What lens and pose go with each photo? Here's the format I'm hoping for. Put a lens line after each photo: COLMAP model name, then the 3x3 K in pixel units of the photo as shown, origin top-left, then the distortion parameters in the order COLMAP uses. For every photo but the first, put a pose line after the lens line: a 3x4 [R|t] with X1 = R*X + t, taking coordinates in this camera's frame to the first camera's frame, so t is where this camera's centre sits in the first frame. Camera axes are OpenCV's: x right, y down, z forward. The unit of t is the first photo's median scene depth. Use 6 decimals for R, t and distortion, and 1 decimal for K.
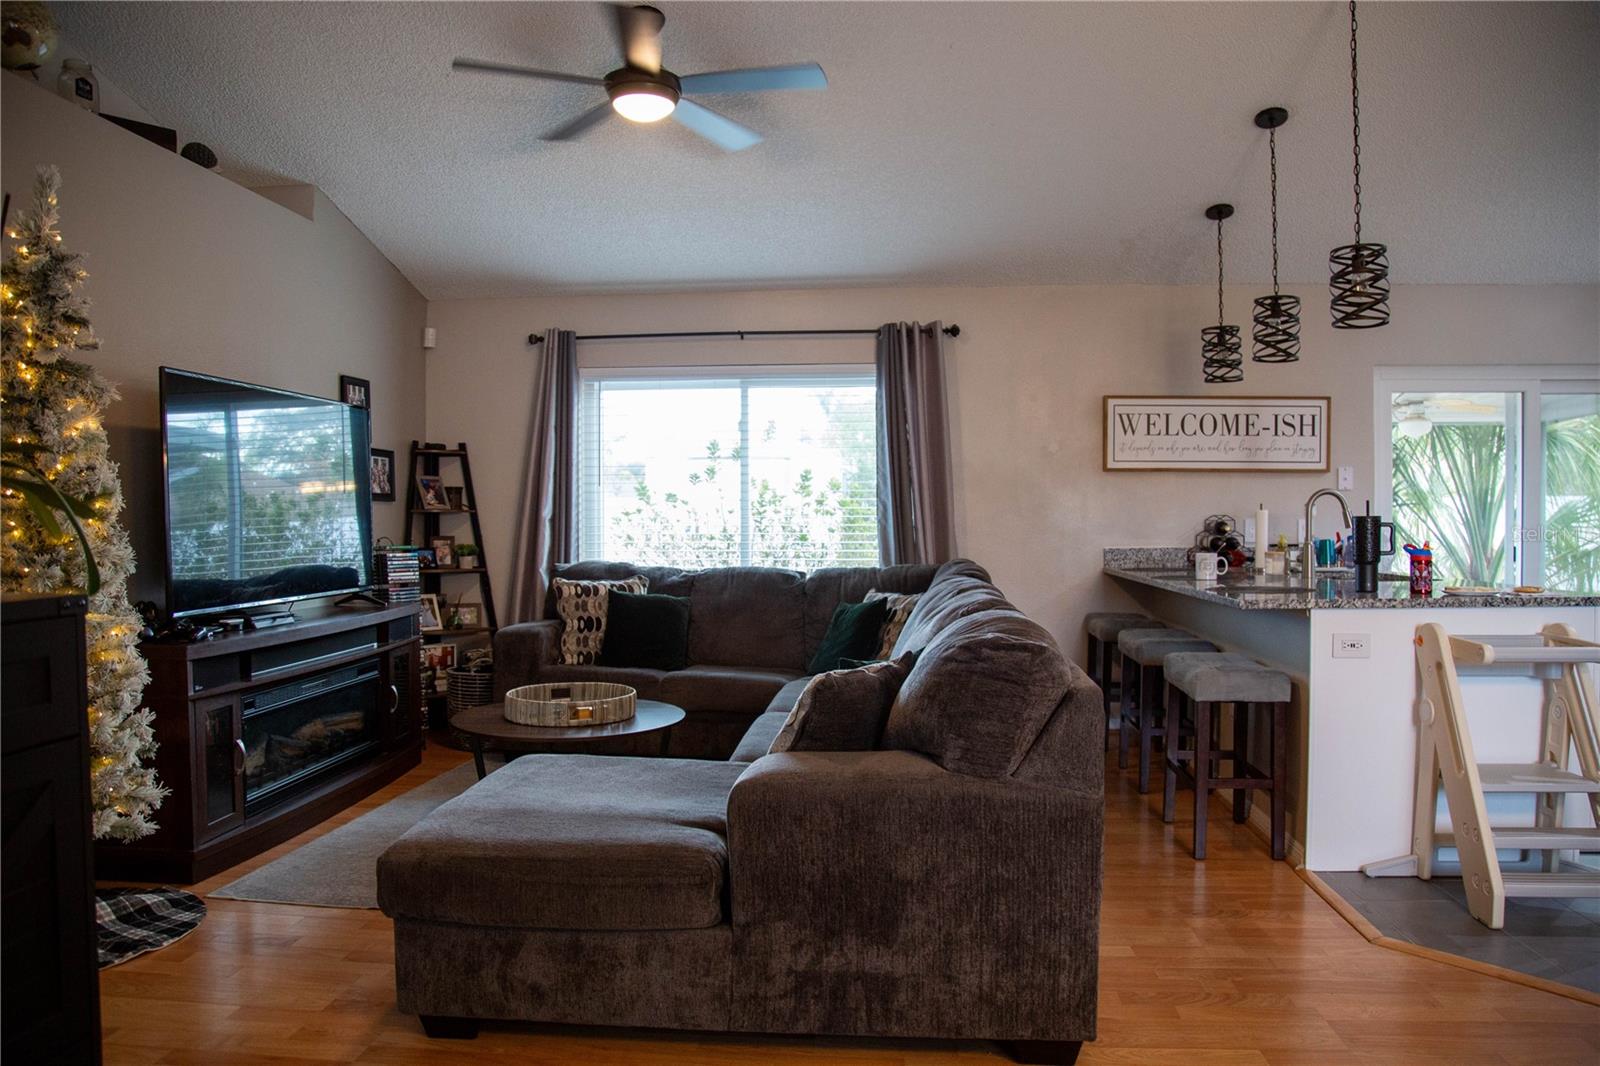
lens RADIAL K [[1105.3, 0, 805.0], [0, 1105.3, 529.2], [0, 0, 1]] dist [-0.118348, 0.065395]
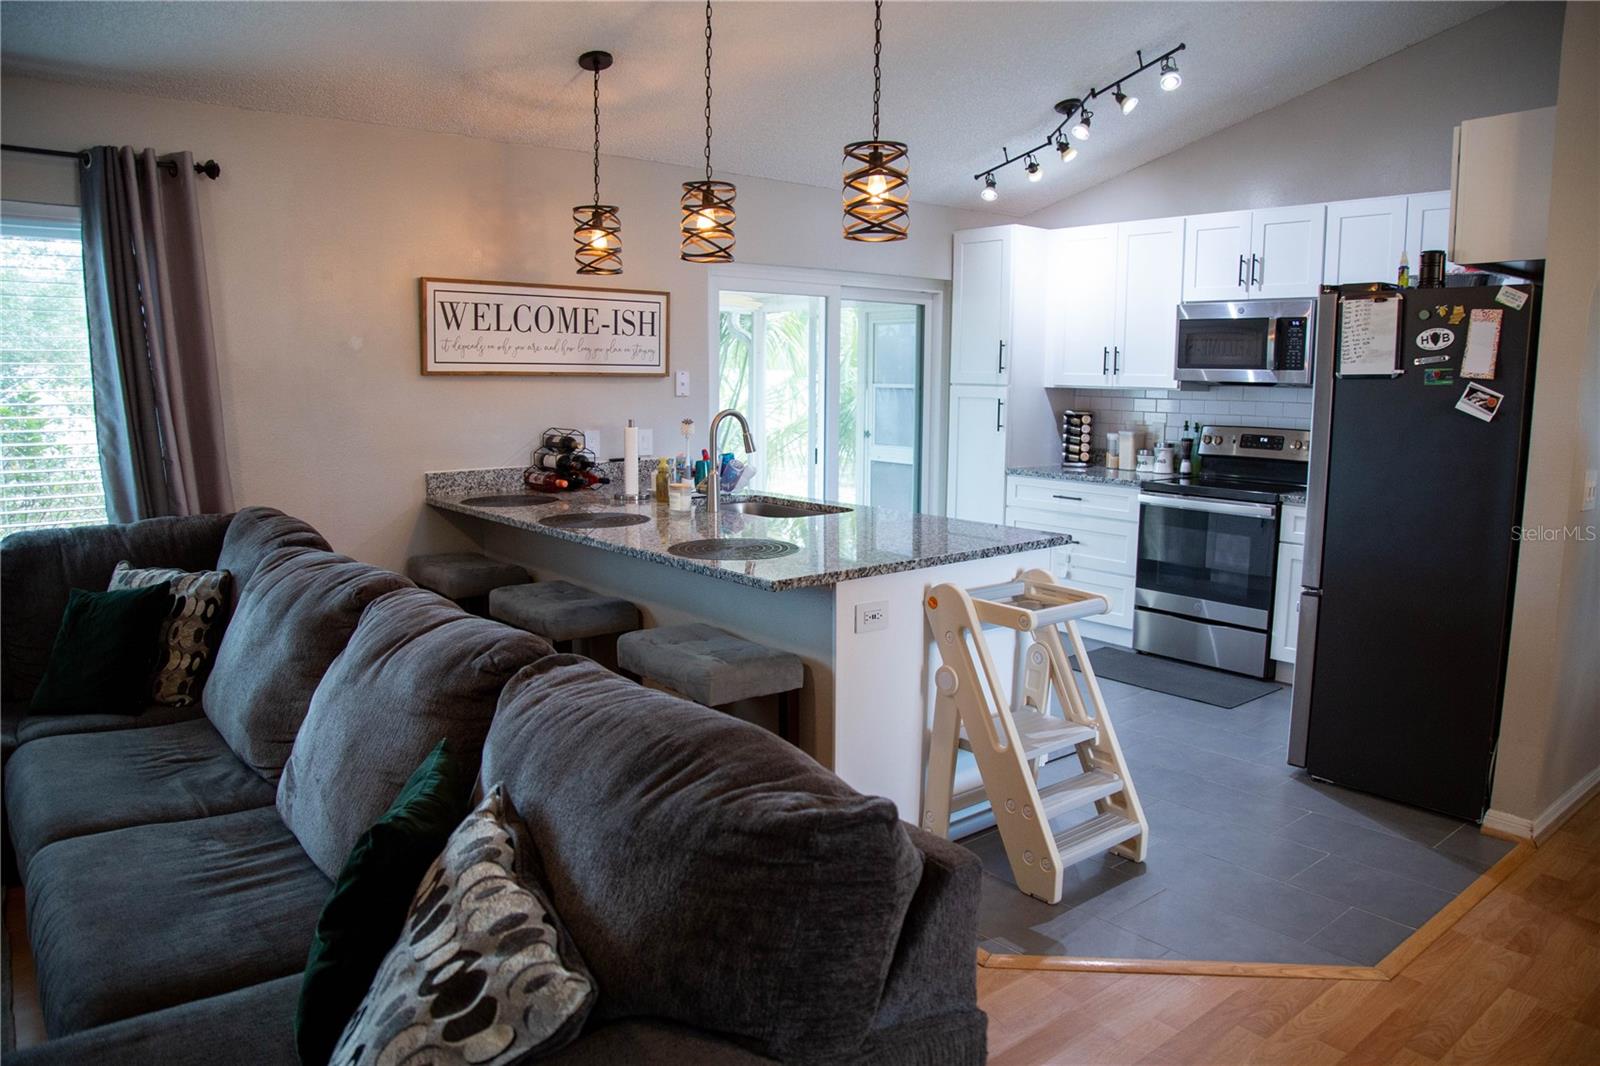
lens RADIAL K [[1105.3, 0, 805.0], [0, 1105.3, 529.2], [0, 0, 1]] dist [-0.118348, 0.065395]
pose [[0.709861, -0.090086, 0.698557, -0.092434], [-0.002684, 0.991434, 0.130583, -0.049833], [-0.704336, -0.094571, 0.703539, 0.274068]]
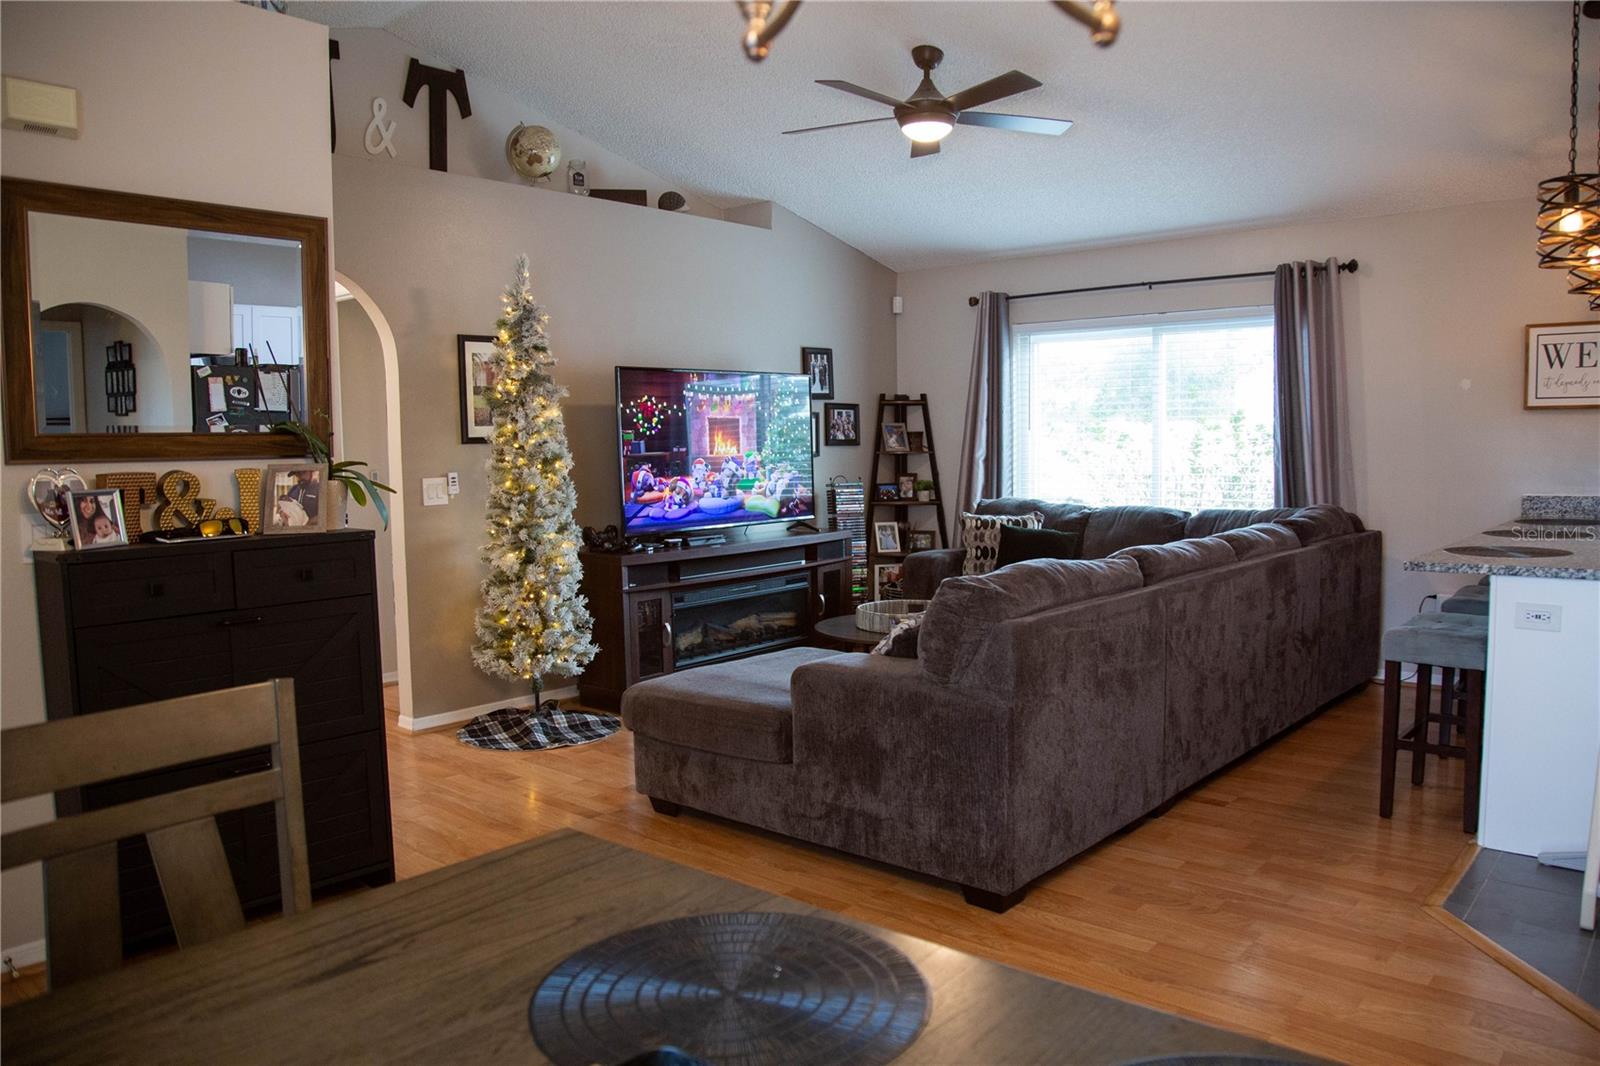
lens RADIAL K [[1155.9, 0, 797.5], [0, 1155.9, 515.7], [0, 0, 1]] dist [-0.139015, 0.119072]
pose [[0.807701, 0.029436, -0.588857, 0.359560], [0.006500, 0.998248, 0.058816, -0.025660], [0.589557, -0.051333, 0.806094, -0.095206]]
